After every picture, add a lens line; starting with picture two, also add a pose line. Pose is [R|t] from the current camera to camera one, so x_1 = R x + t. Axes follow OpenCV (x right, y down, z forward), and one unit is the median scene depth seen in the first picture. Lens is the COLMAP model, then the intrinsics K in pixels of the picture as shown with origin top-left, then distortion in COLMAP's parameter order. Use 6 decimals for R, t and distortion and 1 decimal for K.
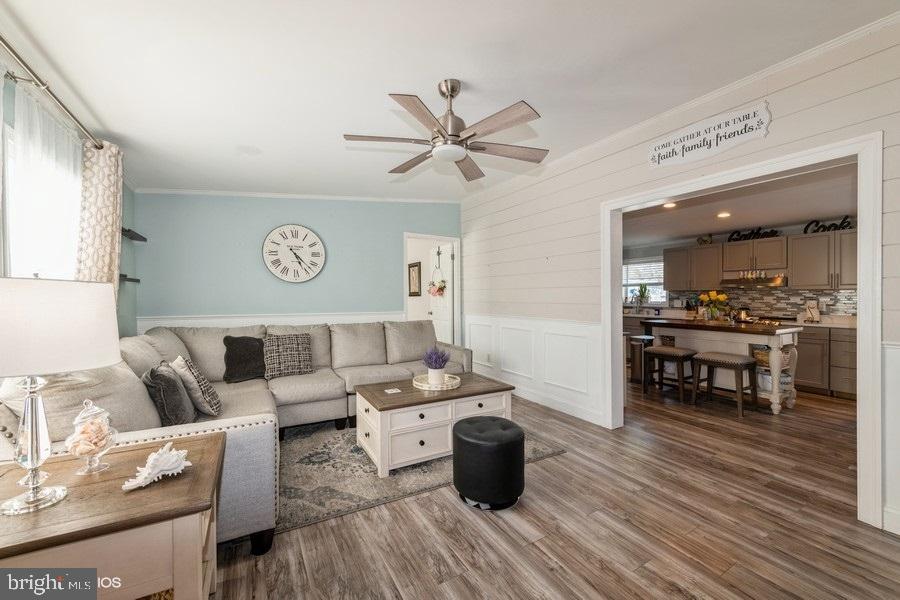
lens RADIAL K [[344.4, 0, 454.4], [0, 344.4, 294.5], [0, 0, 1]] dist [-0.001136, -0.002073]
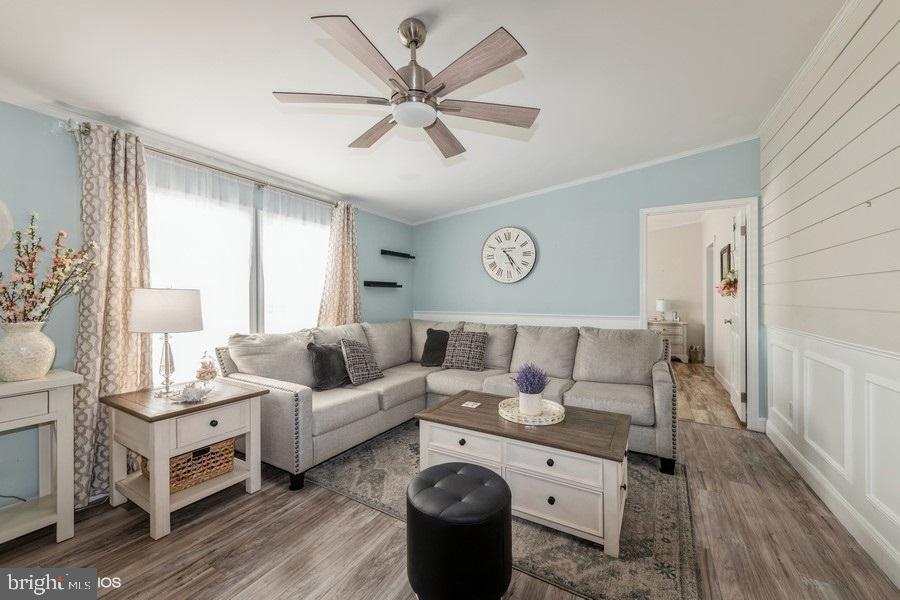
lens RADIAL K [[344.4, 0, 453.5], [0, 344.4, 298.1], [0, 0, 1]] dist [-0.001136, -0.002073]
pose [[0.505056, -0.001259, -0.863086, 0.353955], [0.007982, 0.999963, 0.003212, 0.005648], [0.863050, -0.008511, 0.505047, 0.341579]]
